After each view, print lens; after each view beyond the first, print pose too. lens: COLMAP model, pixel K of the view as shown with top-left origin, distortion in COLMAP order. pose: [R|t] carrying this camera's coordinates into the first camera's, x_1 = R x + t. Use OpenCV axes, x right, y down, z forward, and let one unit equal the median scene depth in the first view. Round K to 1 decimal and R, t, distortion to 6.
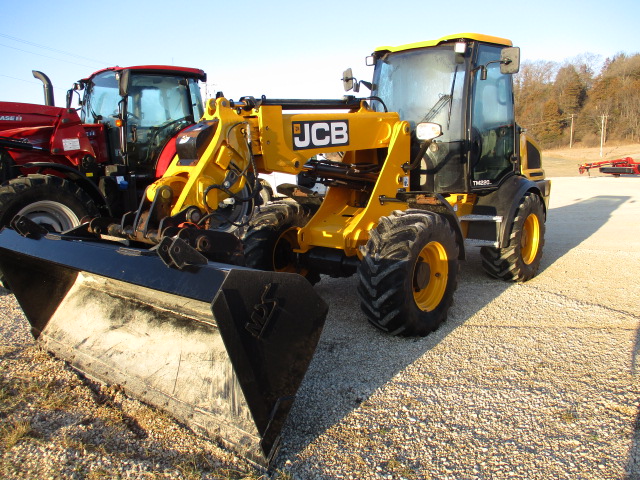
lens RADIAL K [[522.7, 0, 319.3], [0, 522.7, 241.2], [0, 0, 1]] dist [-0.000485, -0.009273]
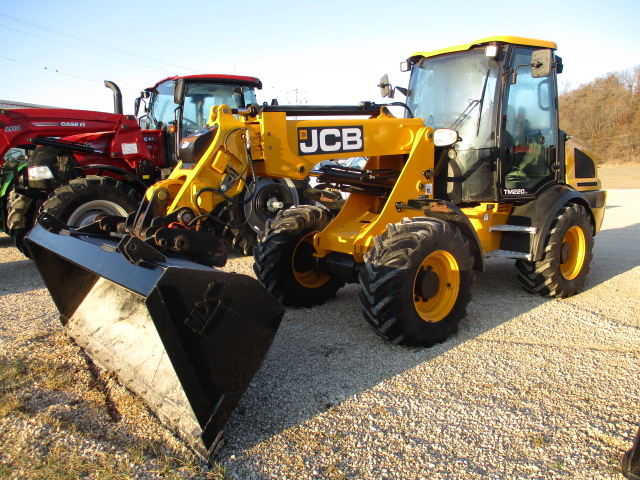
lens RADIAL K [[522.7, 0, 317.0], [0, 522.7, 240.7], [0, 0, 1]] dist [-0.000485, -0.009273]
pose [[0.986062, 0.035396, -0.162568, 0.152864], [-0.037345, 0.999262, -0.008944, -0.000343], [0.162132, 0.014891, 0.986657, 0.002118]]
